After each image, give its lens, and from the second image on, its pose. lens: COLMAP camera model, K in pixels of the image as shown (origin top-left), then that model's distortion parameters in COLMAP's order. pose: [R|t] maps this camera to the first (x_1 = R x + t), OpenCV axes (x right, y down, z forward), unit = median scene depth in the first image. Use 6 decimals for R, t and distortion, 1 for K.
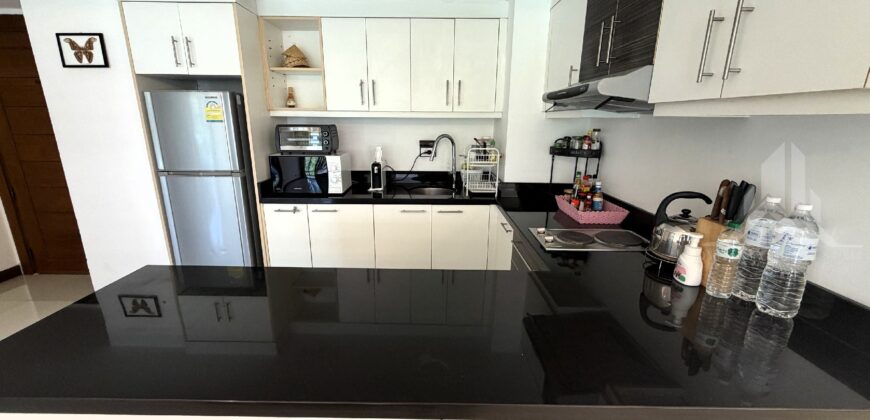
lens RADIAL K [[344.4, 0, 432.8], [0, 344.4, 208.7], [0, 0, 1]] dist [0.002134, -0.000345]
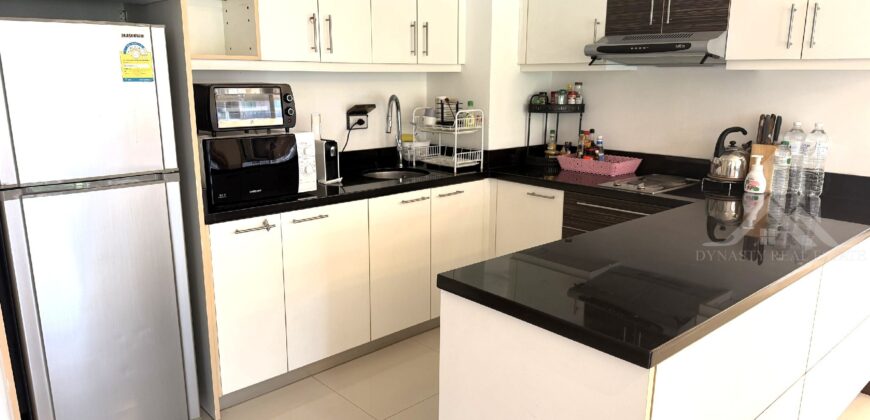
lens RADIAL K [[613.7, 0, 431.3], [0, 613.7, 214.7], [0, 0, 1]] dist [0.113392, -0.183660]
pose [[0.741717, -0.156607, 0.652174, -0.912089], [0.173326, 0.984085, 0.039186, -0.007634], [-0.647931, 0.083973, 0.757056, -0.004498]]
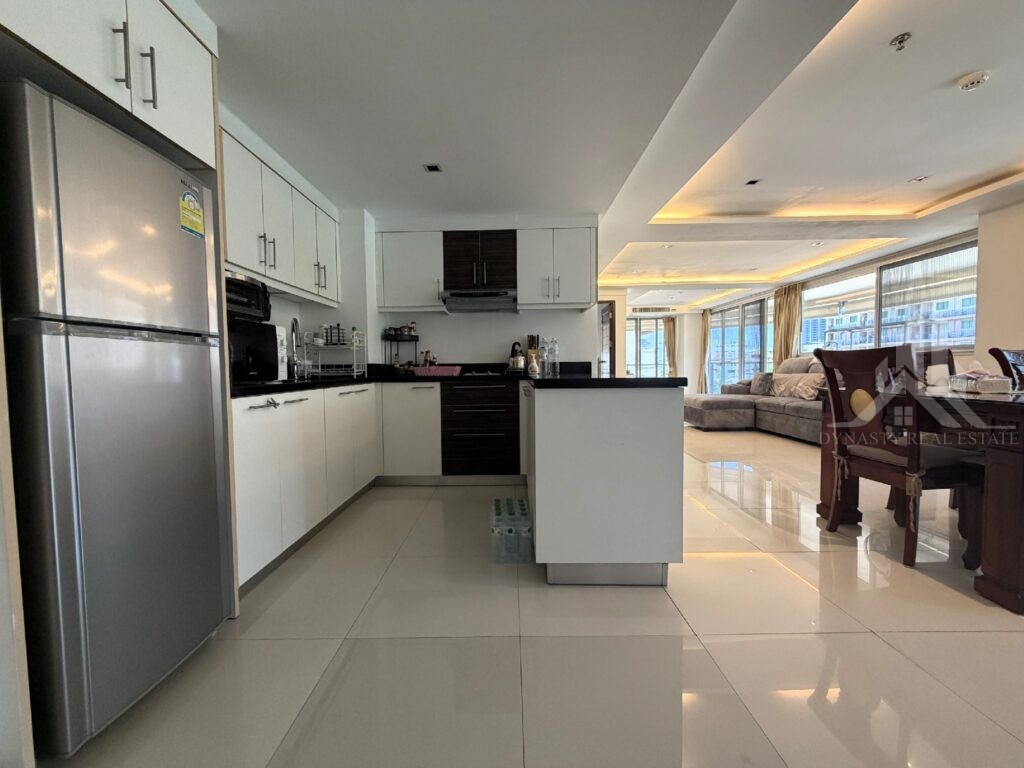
lens RADIAL K [[409.2, 0, 512.0], [0, 409.2, 384.0], [0, 0, 1]] dist [0.000179, -0.000020]
pose [[0.007071, -0.048263, 0.998810, -1.176128], [0.267373, 0.962560, 0.044619, 0.054392], [-0.963567, 0.266739, 0.019711, 0.570171]]
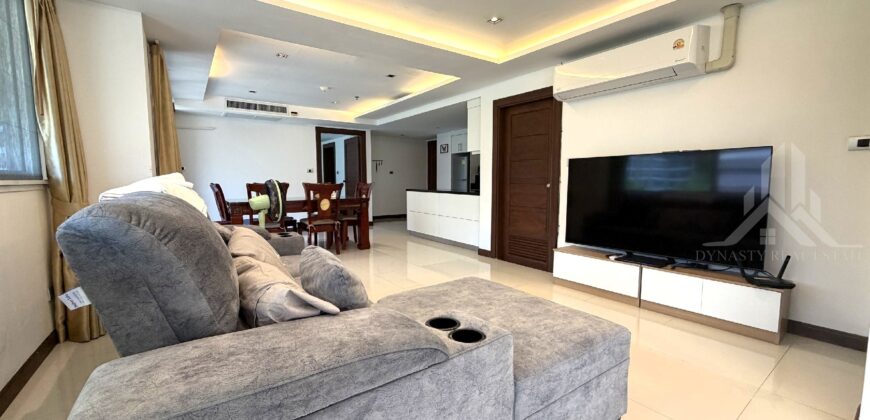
lens RADIAL K [[344.4, 0, 432.8], [0, 344.4, 208.7], [0, 0, 1]] dist [0.002134, -0.000345]
pose [[0.588412, 0.065659, -0.805891, 1.949781], [-0.201447, 0.977173, -0.067471, 0.456529], [0.783065, 0.202045, 0.588207, -1.164735]]
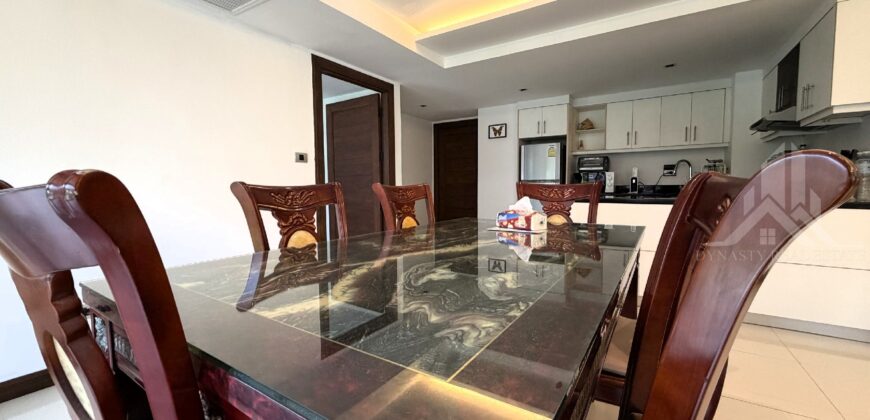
lens RADIAL K [[344.4, 0, 432.8], [0, 344.4, 208.7], [0, 0, 1]] dist [0.002134, -0.000345]
pose [[0.835453, 0.022921, -0.549084, -0.062783], [-0.125539, 0.980672, -0.150075, 0.457639], [0.535031, 0.194313, 0.822182, -1.042119]]
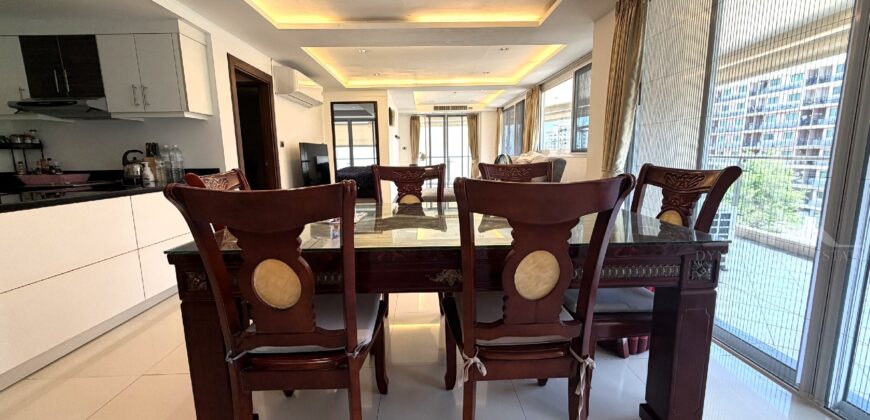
lens RADIAL K [[344.4, 0, 432.8], [0, 344.4, 208.7], [0, 0, 1]] dist [0.002134, -0.000345]
pose [[-0.023704, -0.166083, 0.985827, -1.001610], [0.270173, 0.948347, 0.166265, 0.285980], [-0.962520, 0.270285, 0.022392, -0.559911]]
